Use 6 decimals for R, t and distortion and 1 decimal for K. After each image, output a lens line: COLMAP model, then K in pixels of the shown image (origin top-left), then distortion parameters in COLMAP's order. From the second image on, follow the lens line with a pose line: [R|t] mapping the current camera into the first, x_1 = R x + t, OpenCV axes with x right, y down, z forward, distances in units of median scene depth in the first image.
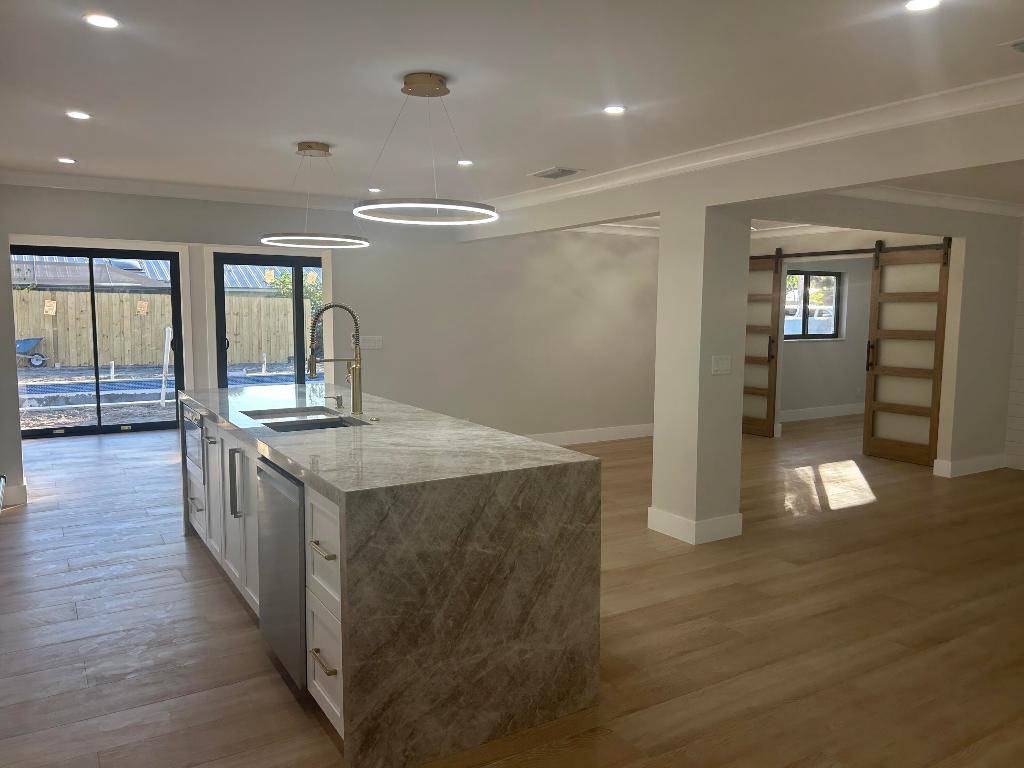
lens RADIAL K [[772.2, 0, 517.6], [0, 772.2, 387.0], [0, 0, 1]] dist [0.067014, -0.078377]
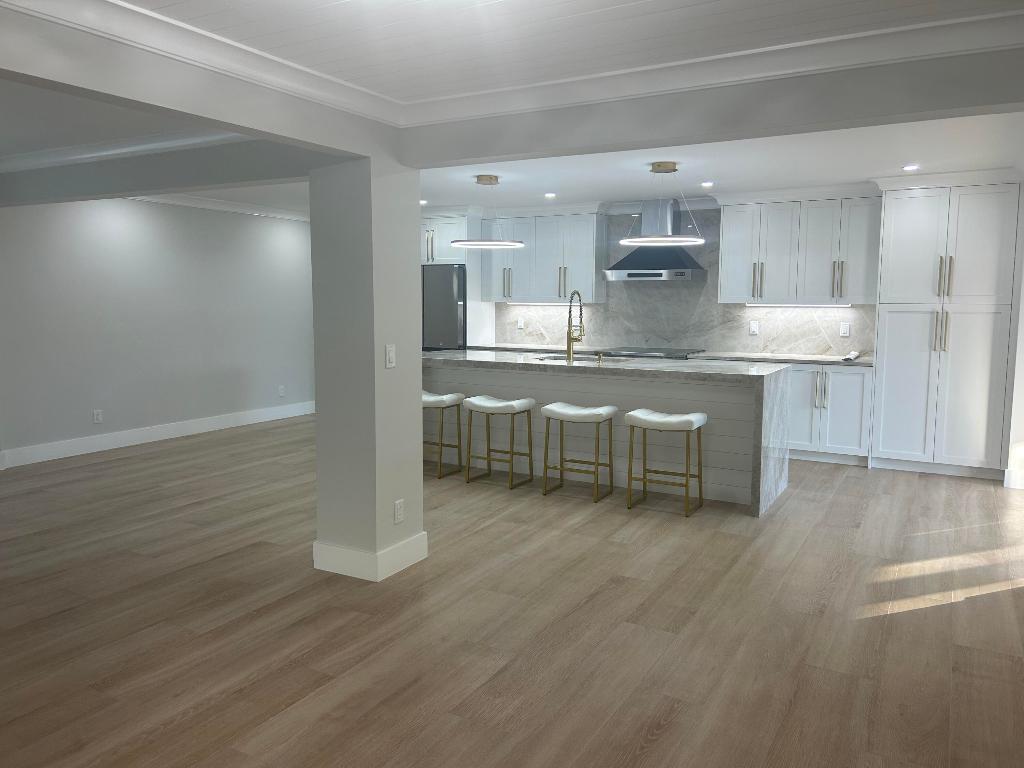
lens RADIAL K [[773.9, 0, 506.5], [0, 773.9, 379.6], [0, 0, 1]] dist [0.052878, -0.111793]
pose [[-0.887034, 0.046497, -0.459356, 0.501441], [-0.051851, 0.978590, 0.199181, -0.185186], [0.458783, 0.200498, -0.865632, 1.868510]]
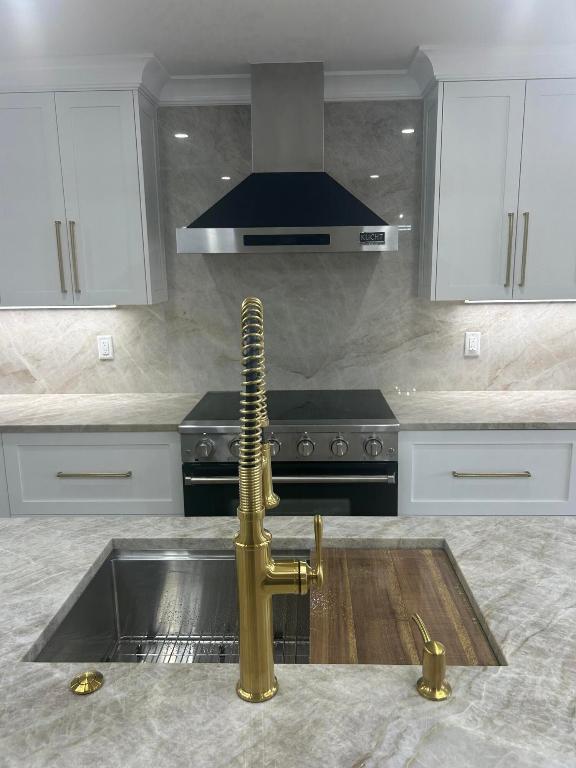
lens RADIAL K [[580.4, 0, 289.7], [0, 580.4, 396.0], [0, 0, 1]] dist [0.052878, -0.111793]
pose [[-0.554991, 0.177053, -0.812796, -0.041933], [-0.073996, 0.962706, 0.260234, -0.095298], [0.828559, 0.204571, -0.521192, 0.899985]]
